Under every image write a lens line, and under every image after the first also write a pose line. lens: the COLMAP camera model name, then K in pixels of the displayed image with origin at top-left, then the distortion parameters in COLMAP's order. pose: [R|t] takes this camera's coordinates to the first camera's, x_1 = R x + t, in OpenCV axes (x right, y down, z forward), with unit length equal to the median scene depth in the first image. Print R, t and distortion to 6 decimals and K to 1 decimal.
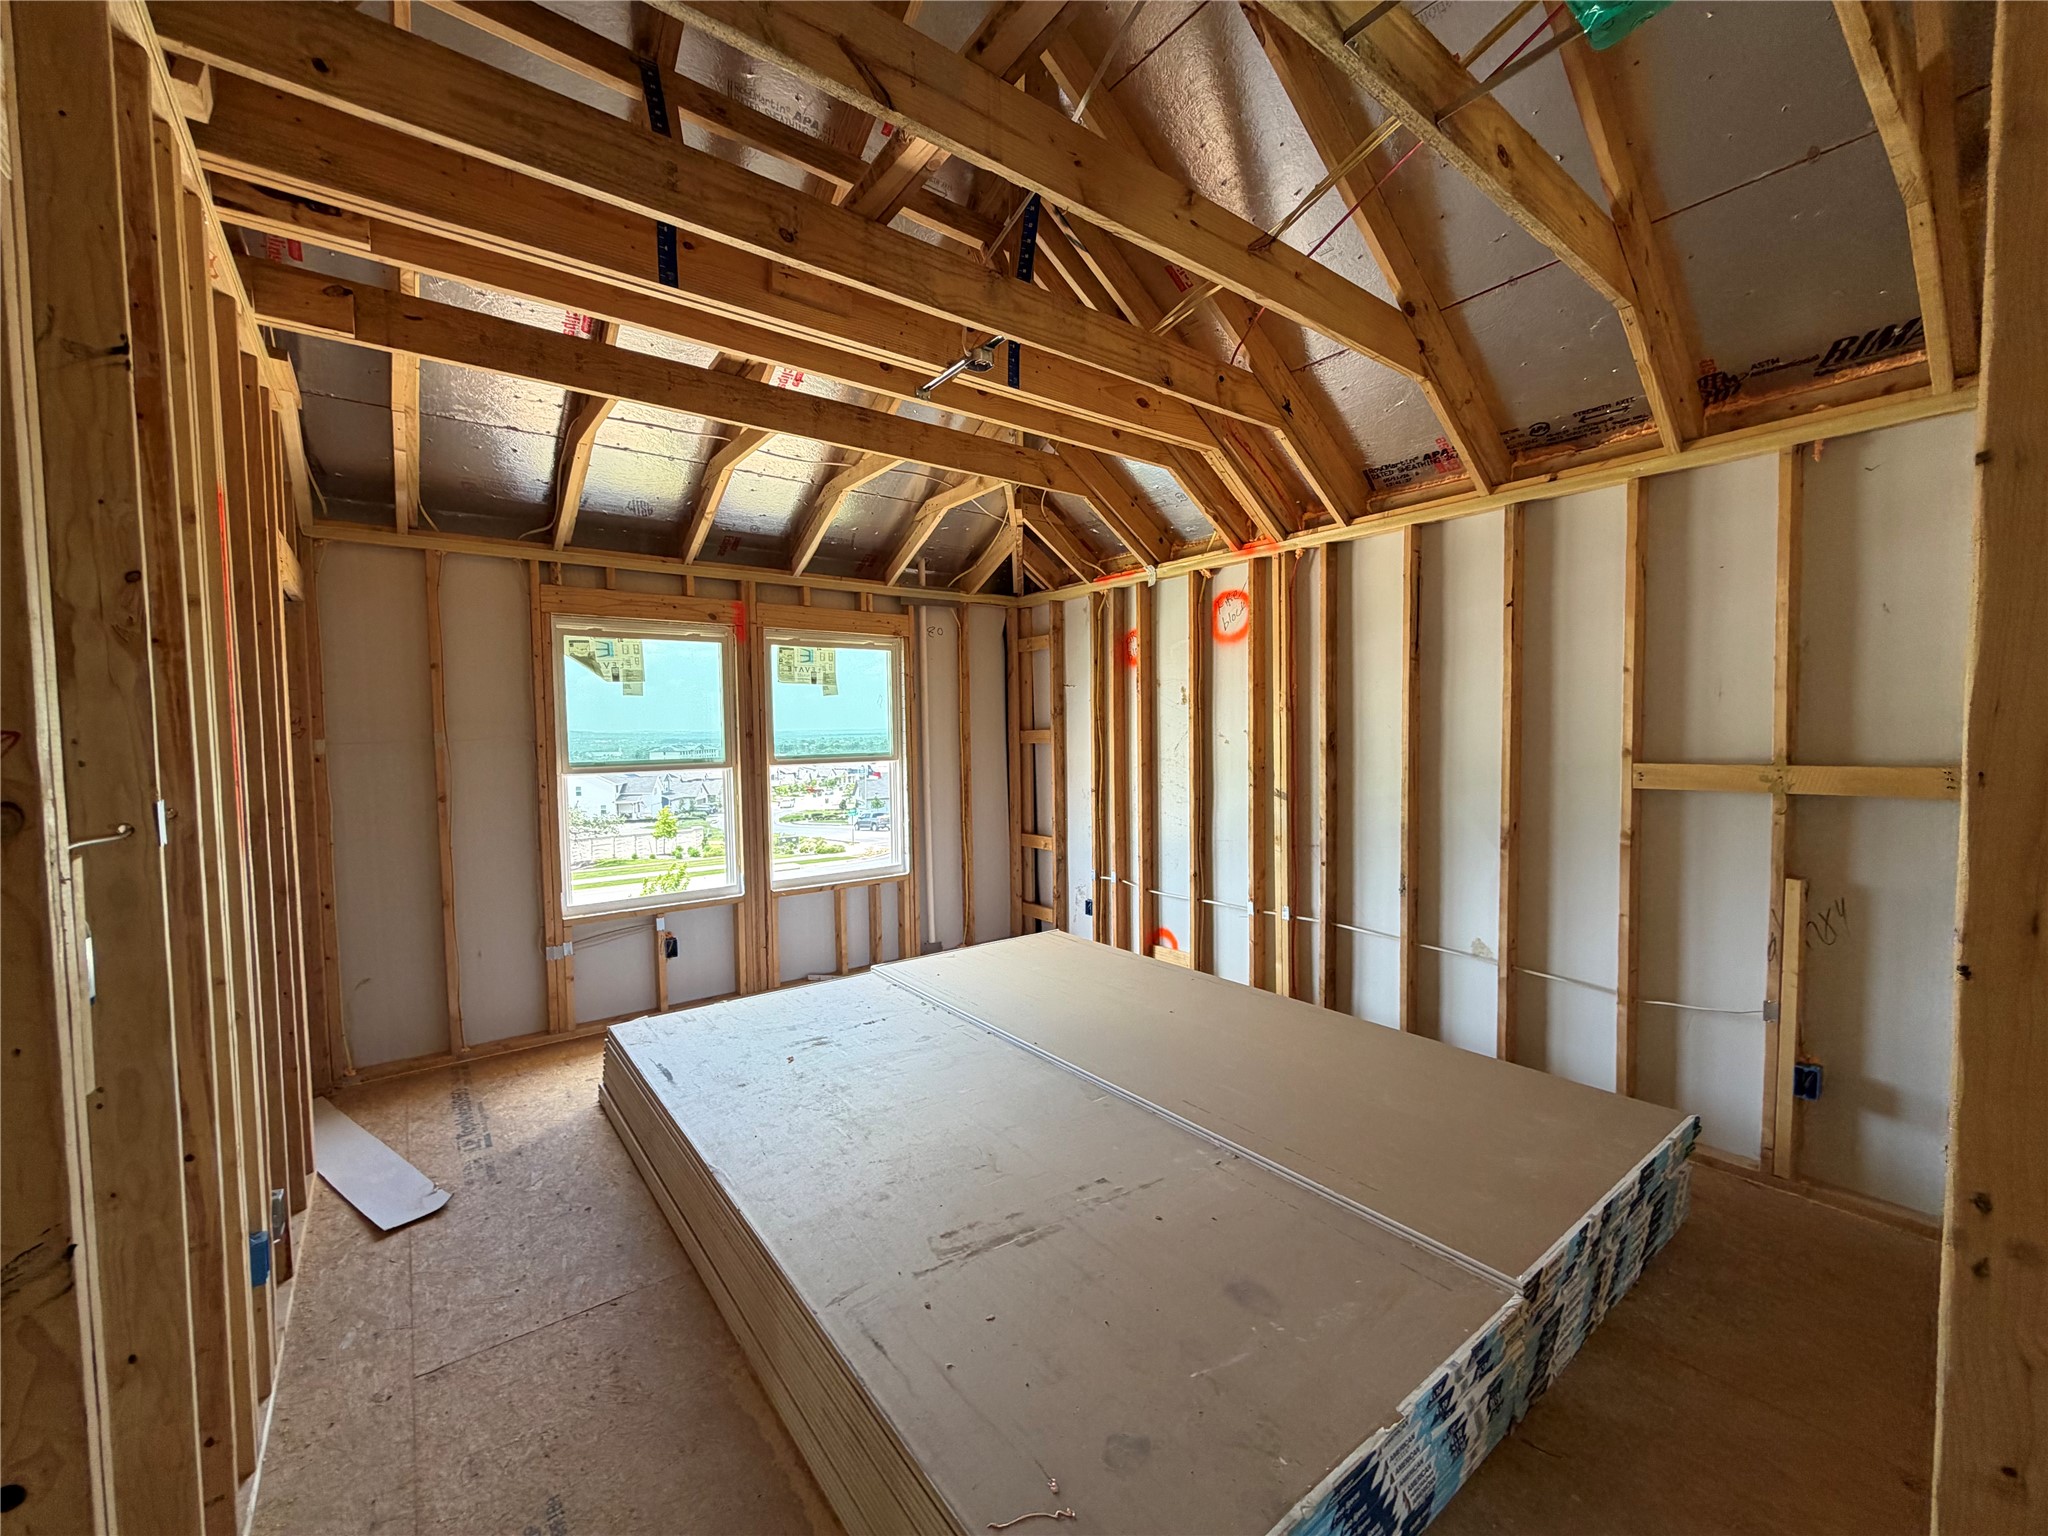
lens RADIAL K [[818.8, 0, 1005.4], [0, 818.8, 768.2], [0, 0, 1]] dist [0.001348, 0.000307]
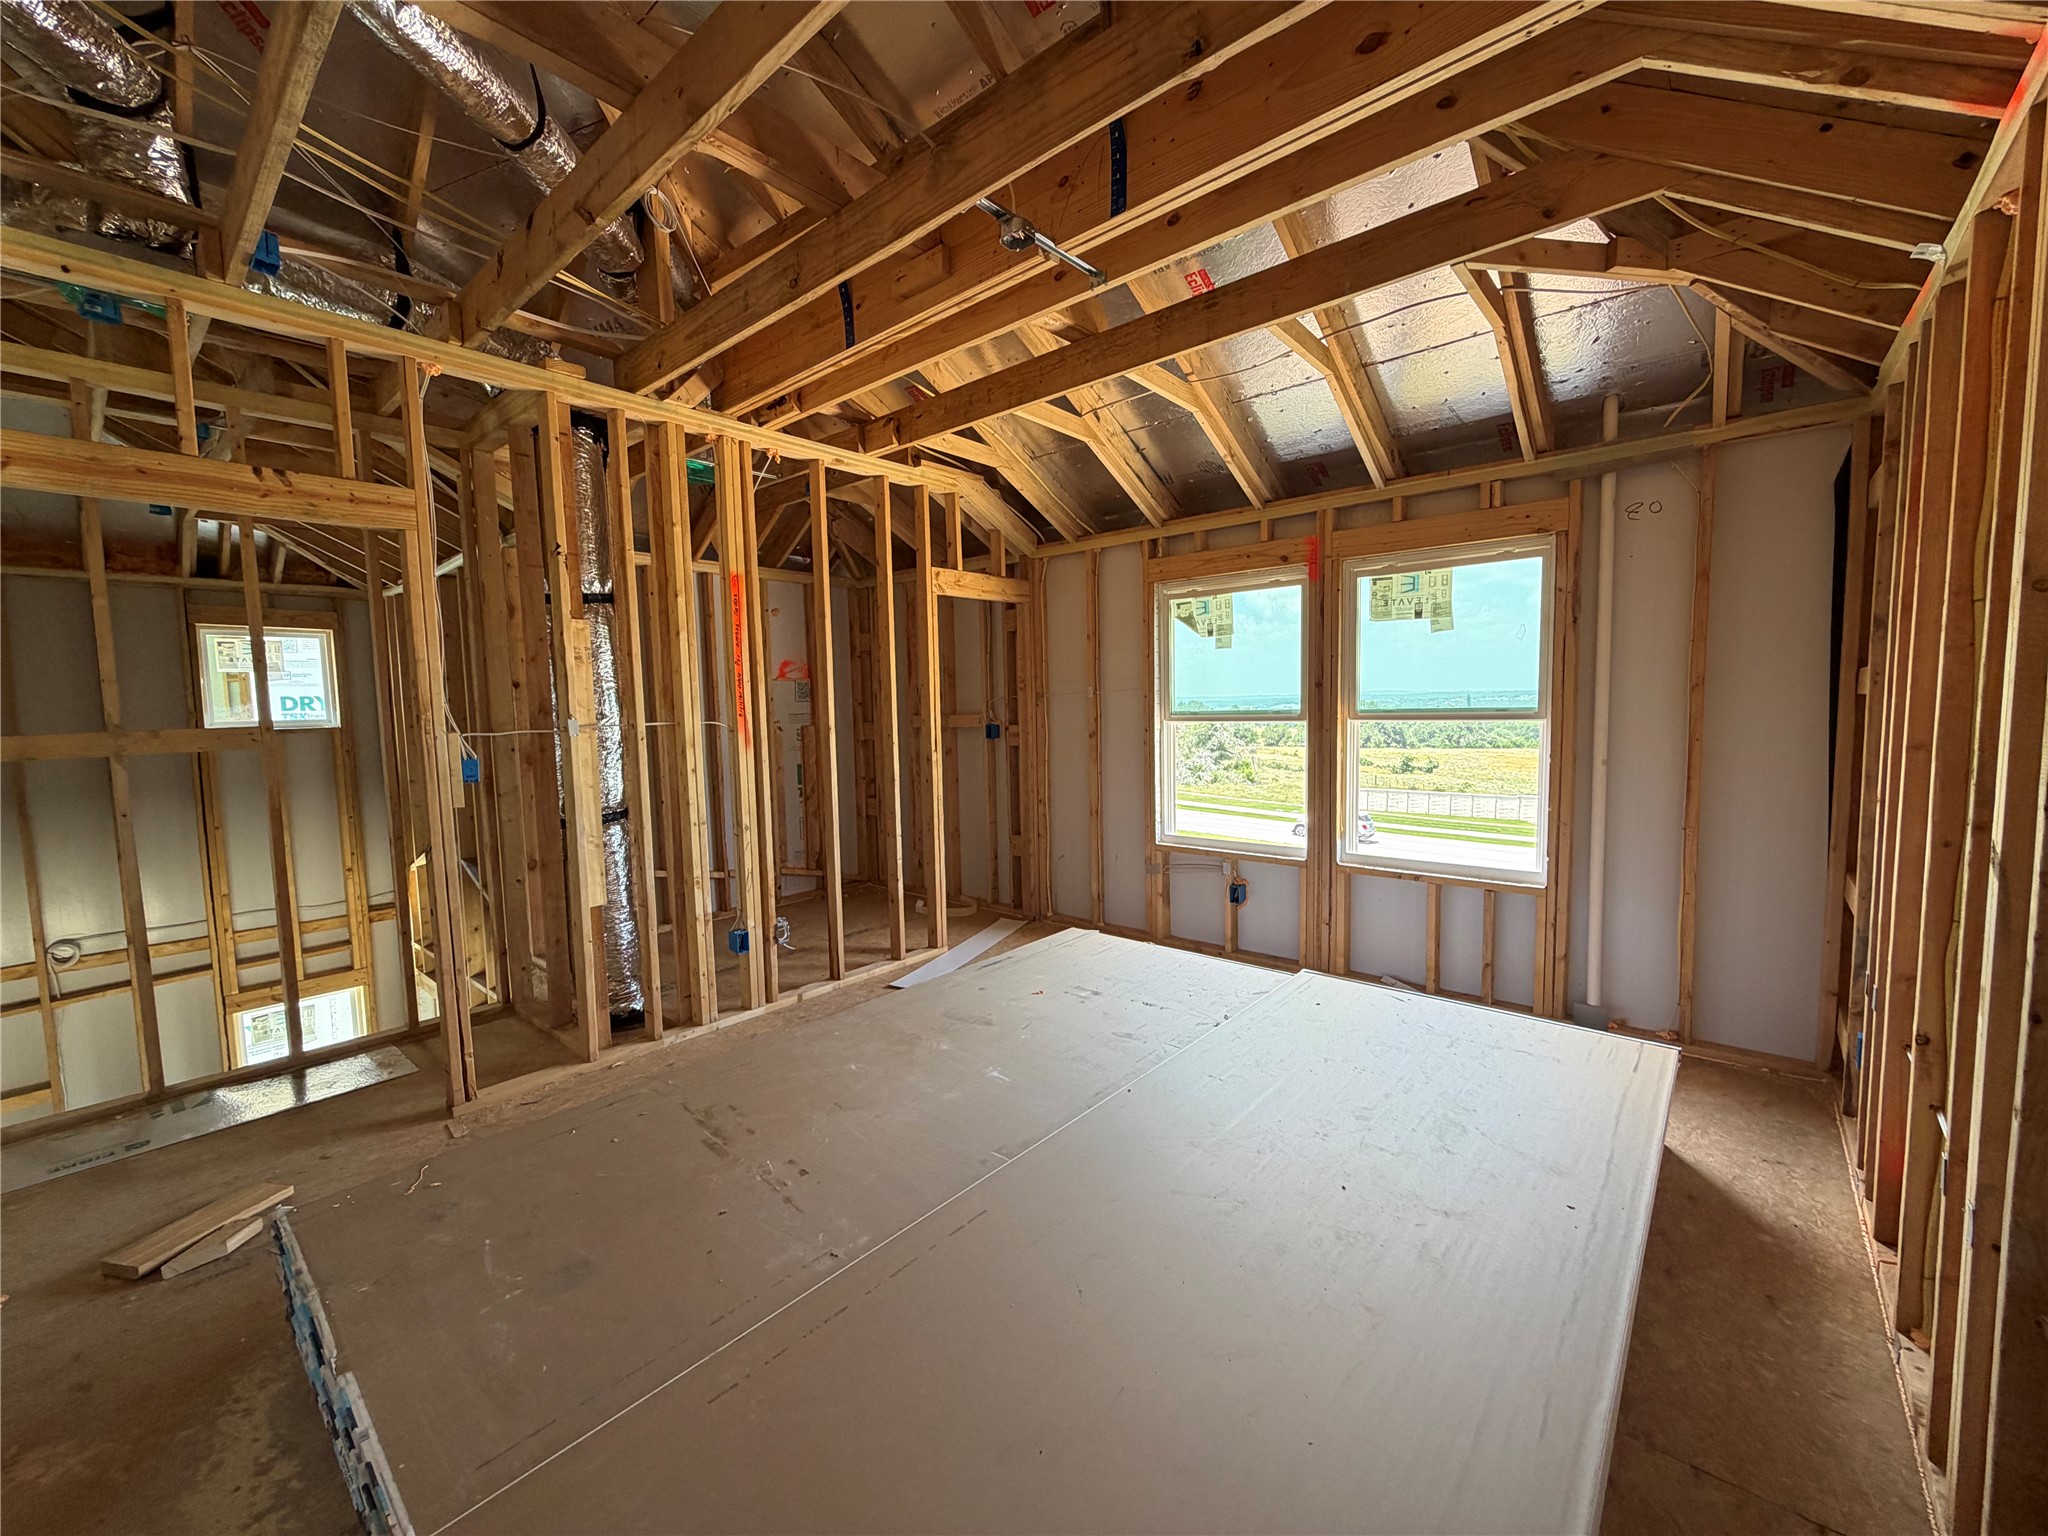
lens RADIAL K [[818.8, 0, 1039.8], [0, 818.8, 766.9], [0, 0, 1]] dist [0.001348, 0.000307]
pose [[0.222215, 0.087860, -0.971031, 0.500171], [-0.027360, 0.996101, 0.083867, -0.017937], [0.974614, 0.007930, 0.223752, 0.507188]]
